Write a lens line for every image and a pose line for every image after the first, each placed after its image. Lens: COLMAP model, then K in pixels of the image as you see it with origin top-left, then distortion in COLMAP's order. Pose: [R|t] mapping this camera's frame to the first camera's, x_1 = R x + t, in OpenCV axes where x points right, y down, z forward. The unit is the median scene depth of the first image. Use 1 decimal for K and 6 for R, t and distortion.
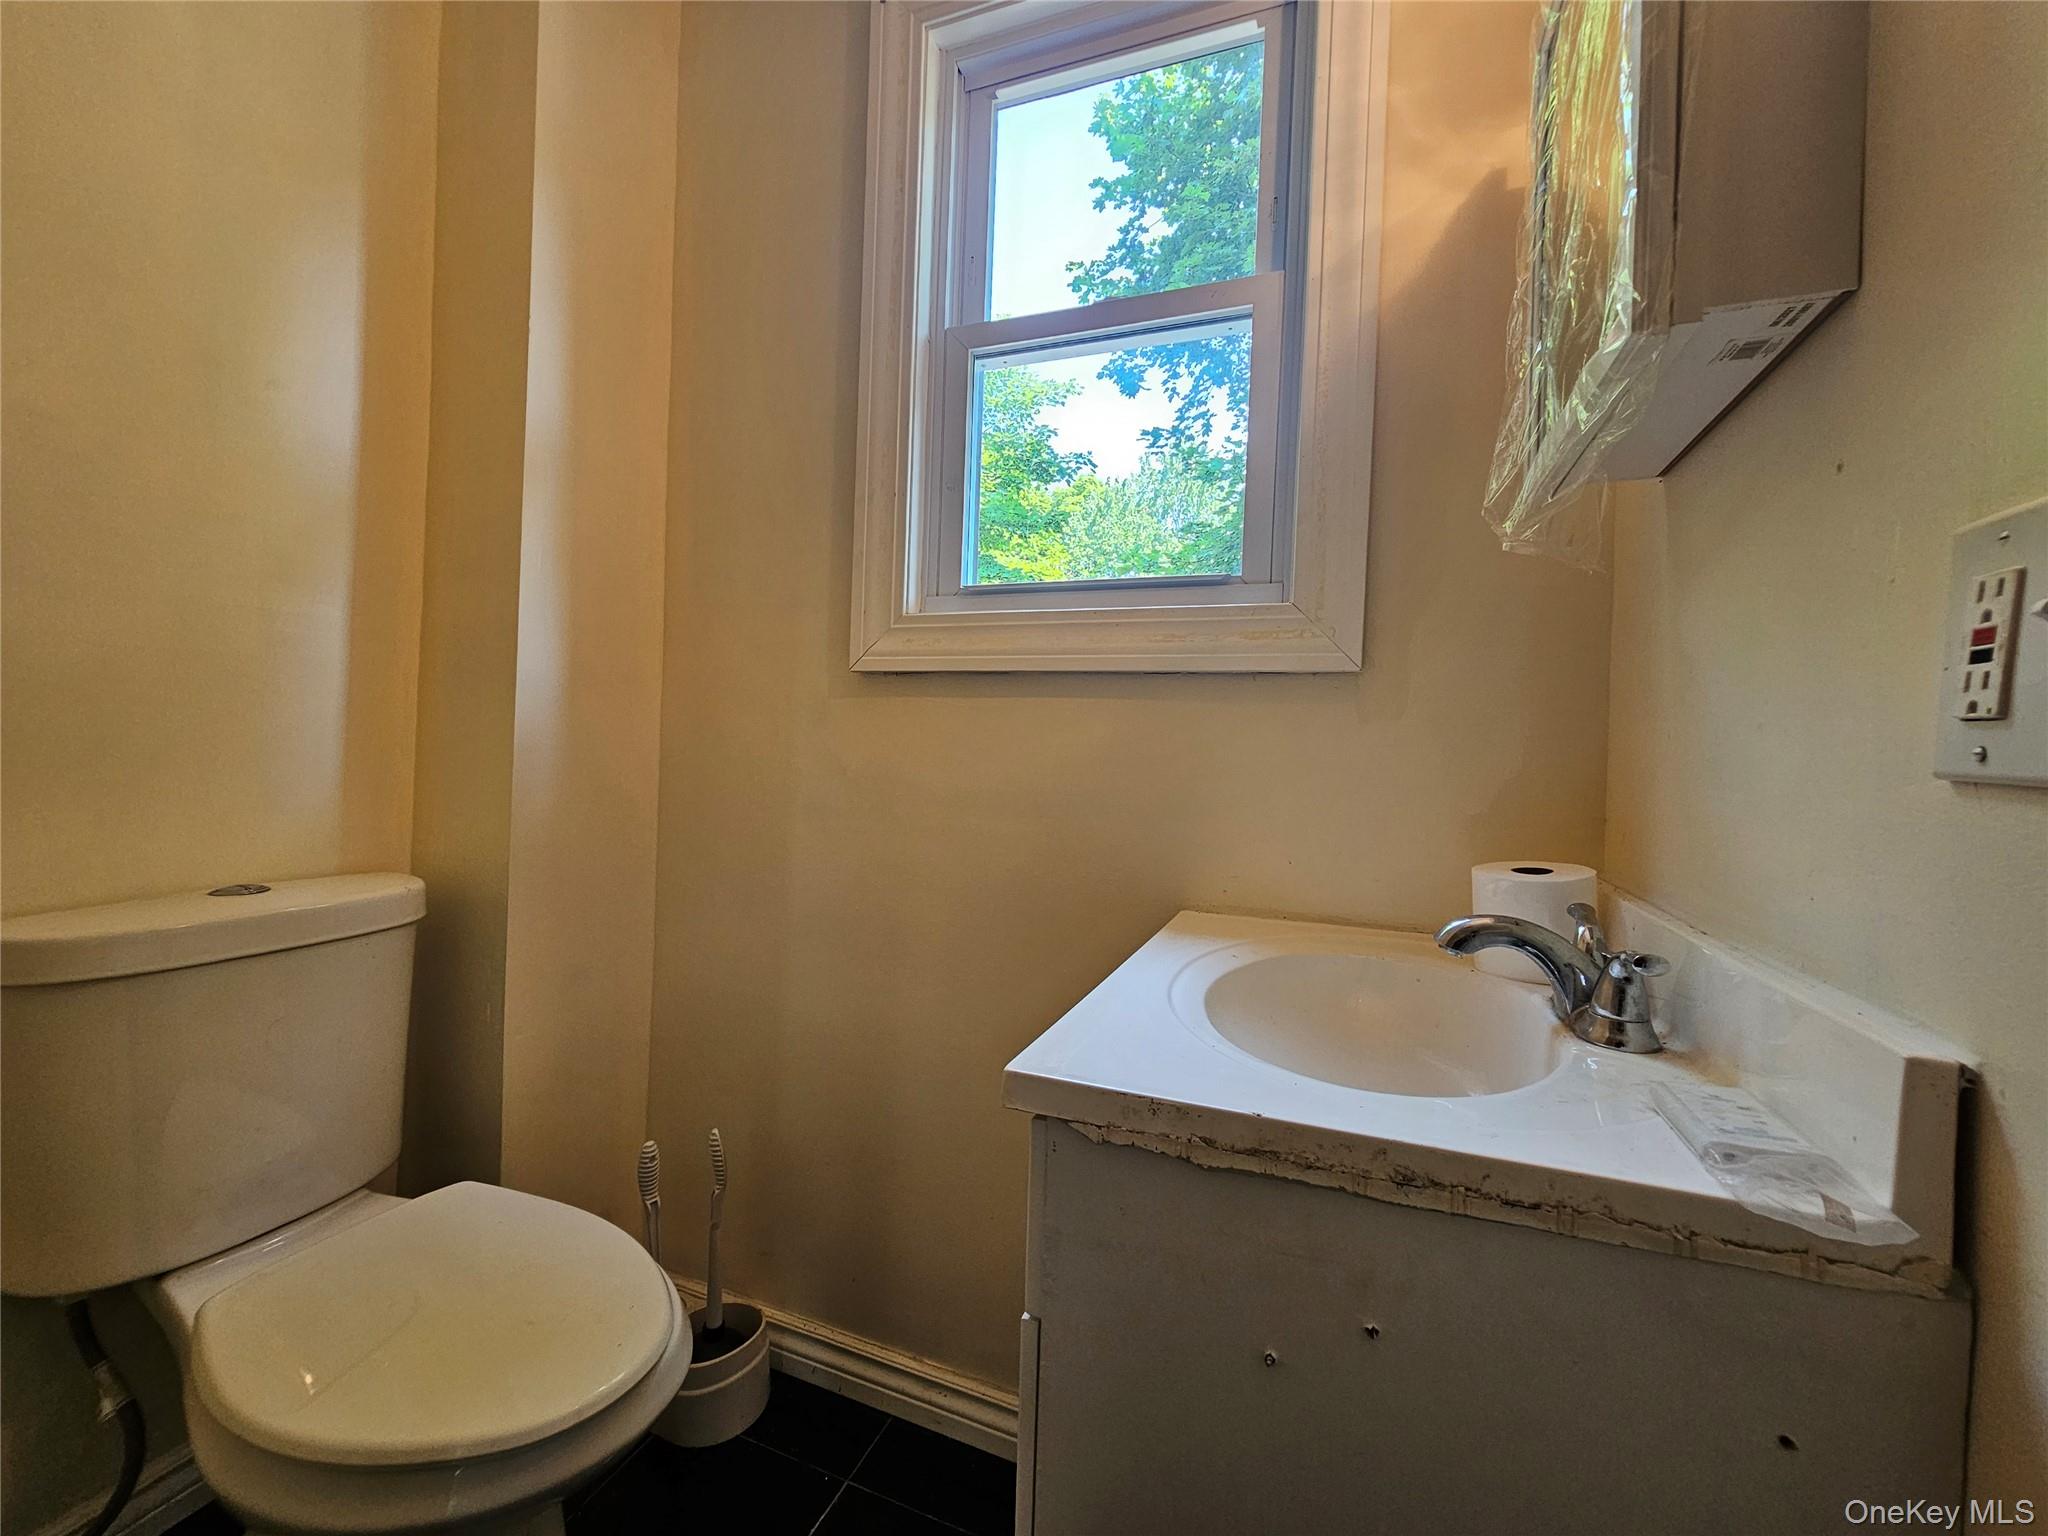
lens RADIAL K [[839.7, 0, 1024.8], [0, 839.7, 761.8], [0, 0, 1]] dist [-0.001346, 0.000877]
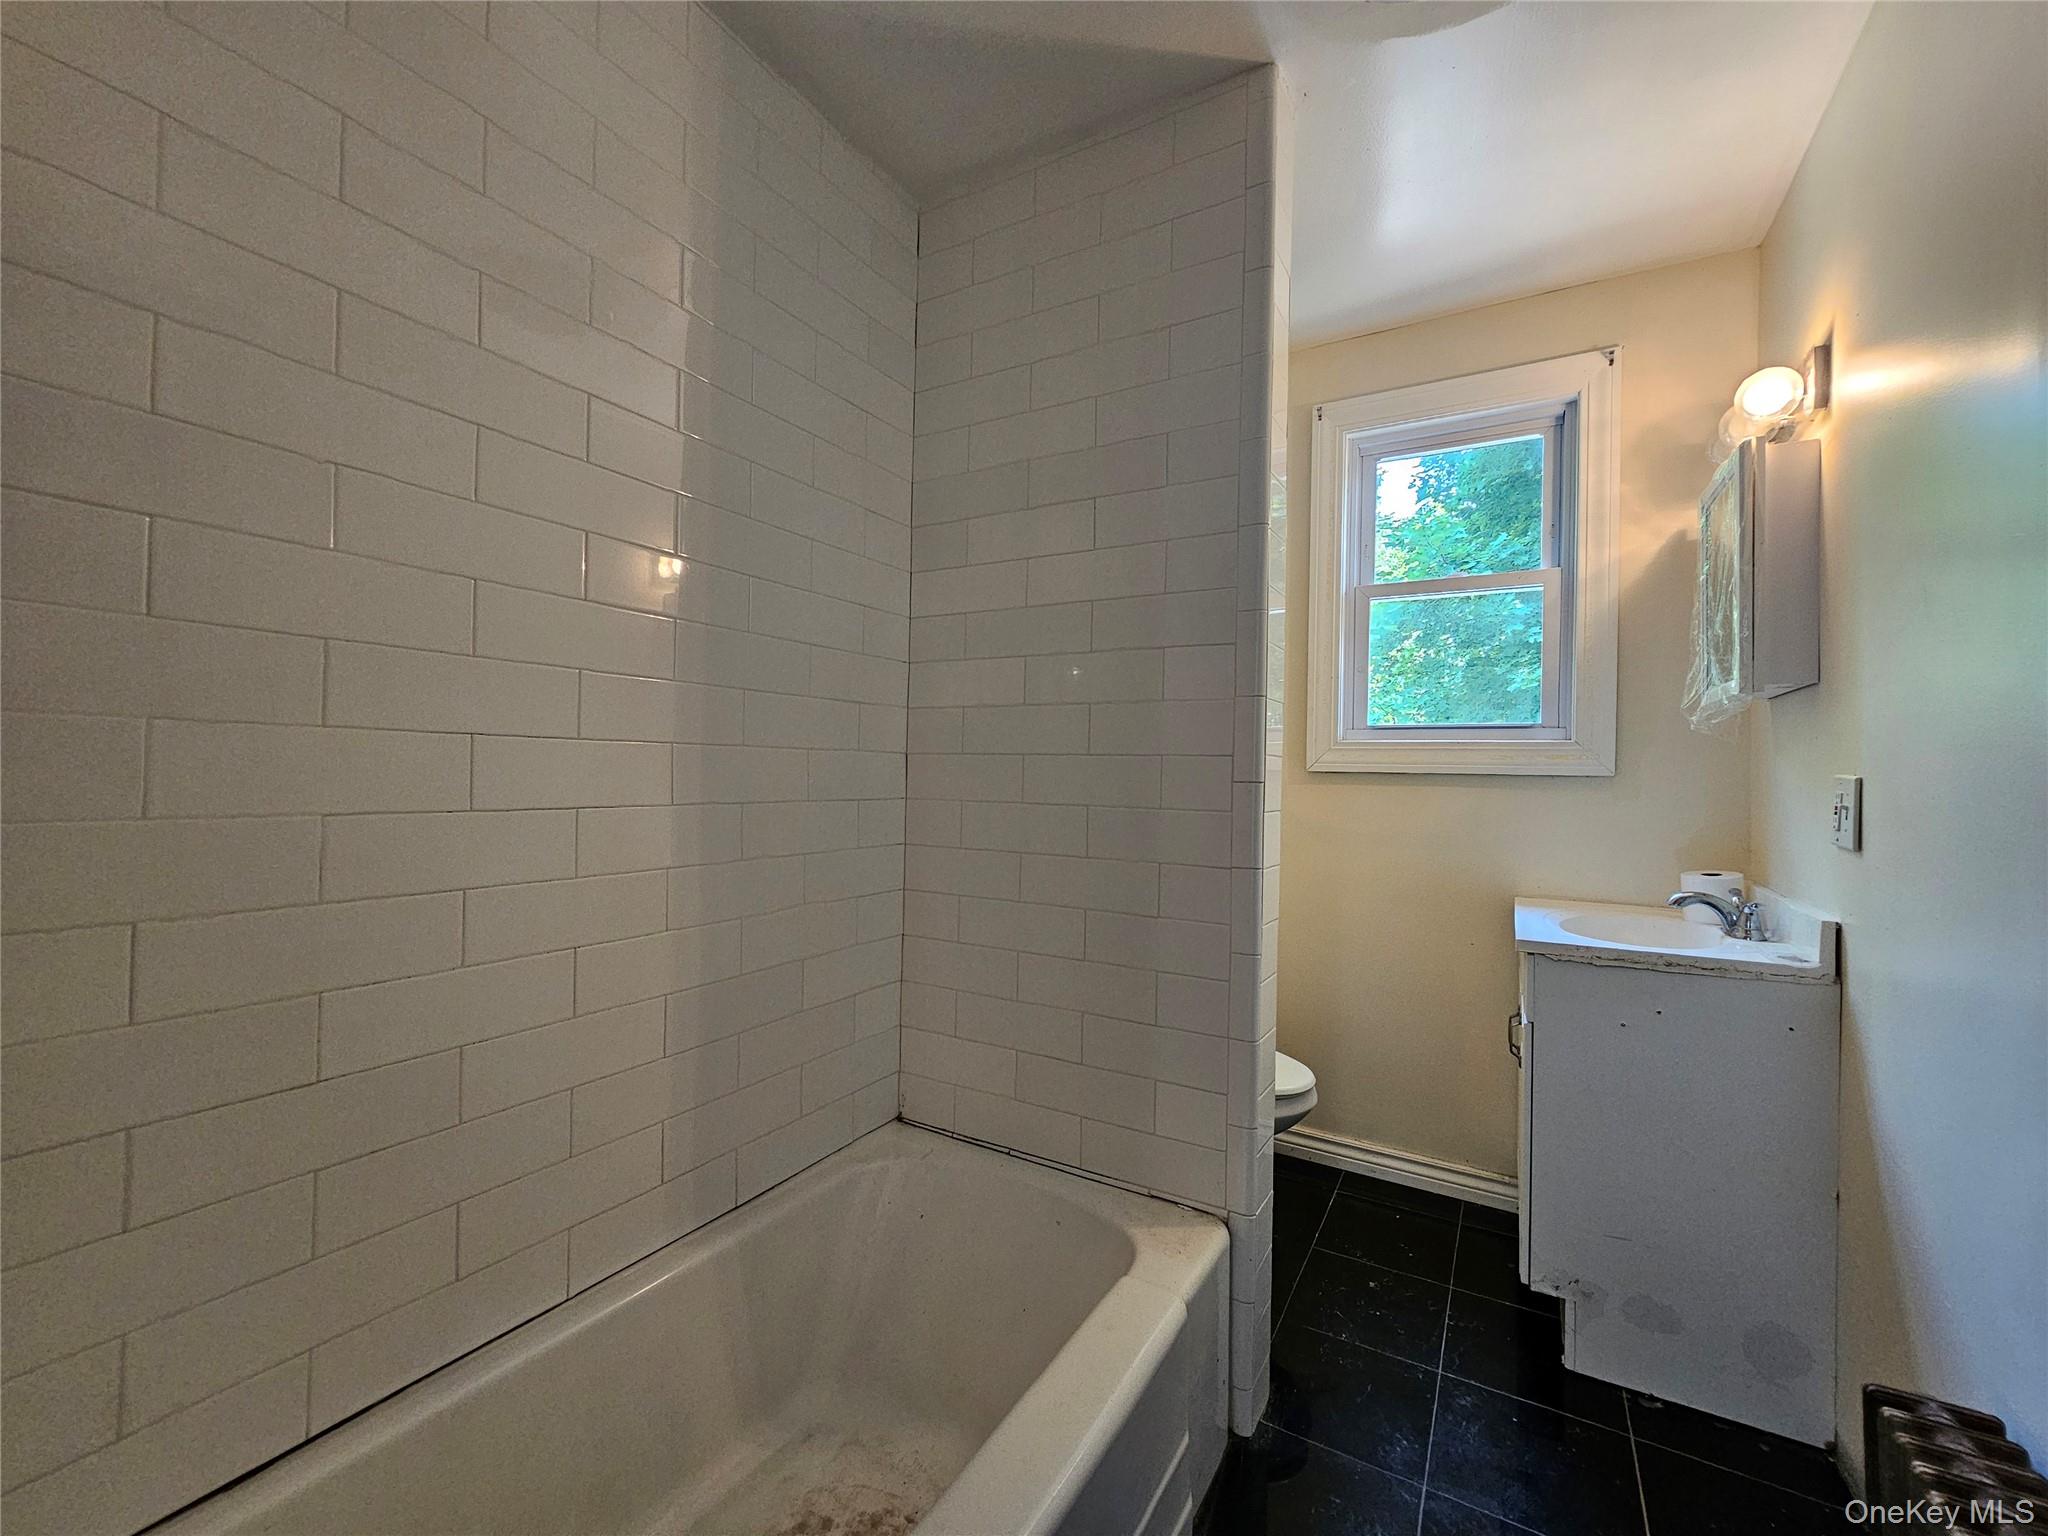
lens RADIAL K [[839.7, 0, 1024.9], [0, 839.7, 769.6], [0, 0, 1]] dist [-0.001346, 0.000877]
pose [[0.988922, -0.021754, -0.146836, -0.849353], [0.019681, 0.999685, -0.015560, -0.146959], [0.147128, 0.012498, 0.989038, -1.450151]]
